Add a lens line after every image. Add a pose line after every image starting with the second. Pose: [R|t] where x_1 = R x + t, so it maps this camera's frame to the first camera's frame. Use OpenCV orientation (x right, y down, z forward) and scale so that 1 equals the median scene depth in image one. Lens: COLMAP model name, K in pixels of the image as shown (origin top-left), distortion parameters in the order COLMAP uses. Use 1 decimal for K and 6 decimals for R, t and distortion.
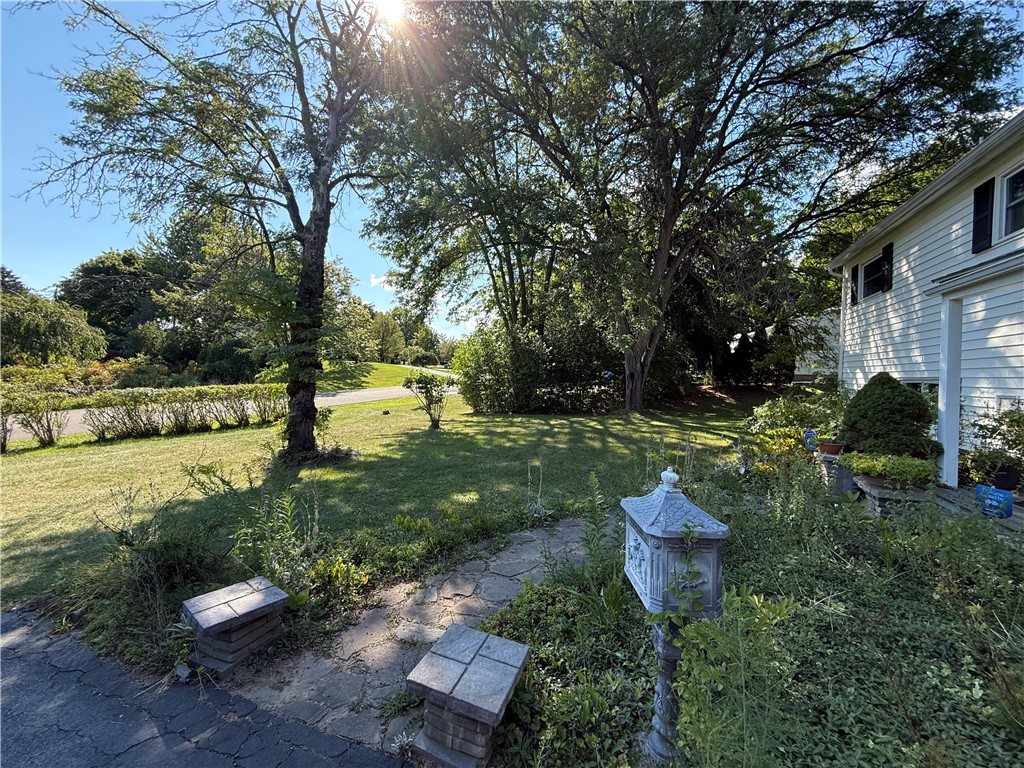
lens RADIAL K [[408.3, 0, 511.9], [0, 408.3, 386.6], [0, 0, 1]] dist [-0.000336, 0.000075]
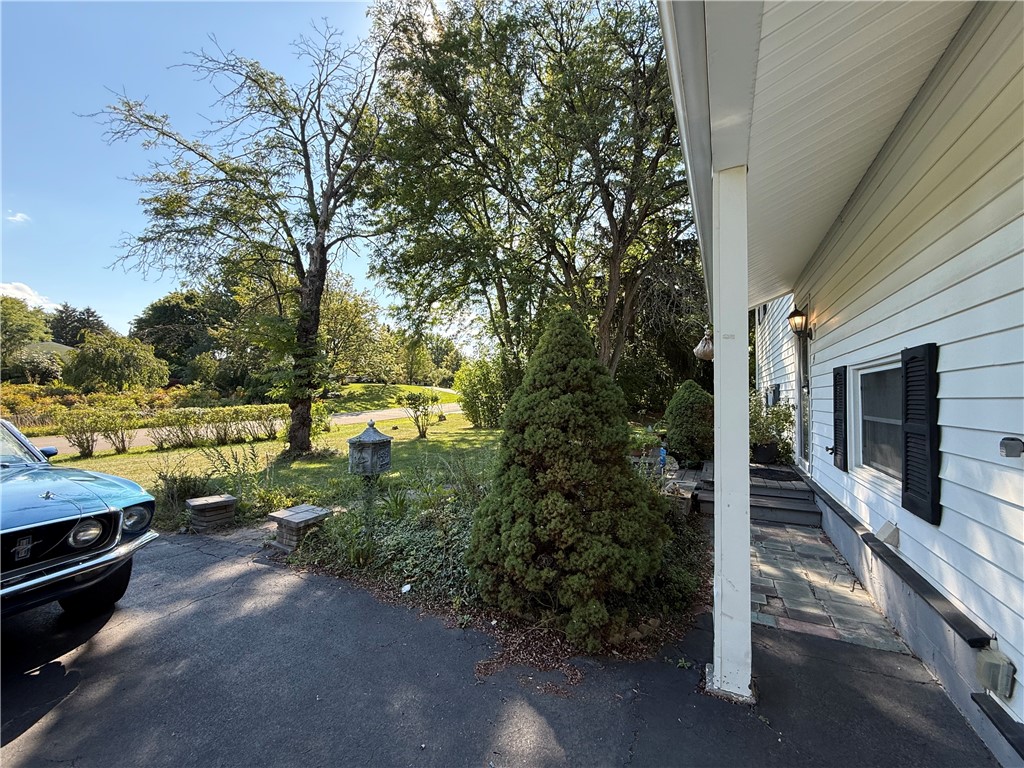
lens RADIAL K [[408.3, 0, 512.1], [0, 408.3, 386.8], [0, 0, 1]] dist [-0.000336, 0.000075]
pose [[0.996180, -0.020496, -0.084880, 0.175492], [0.016296, 0.998622, -0.049878, 0.017889], [0.085785, 0.048304, 0.995142, -0.159771]]
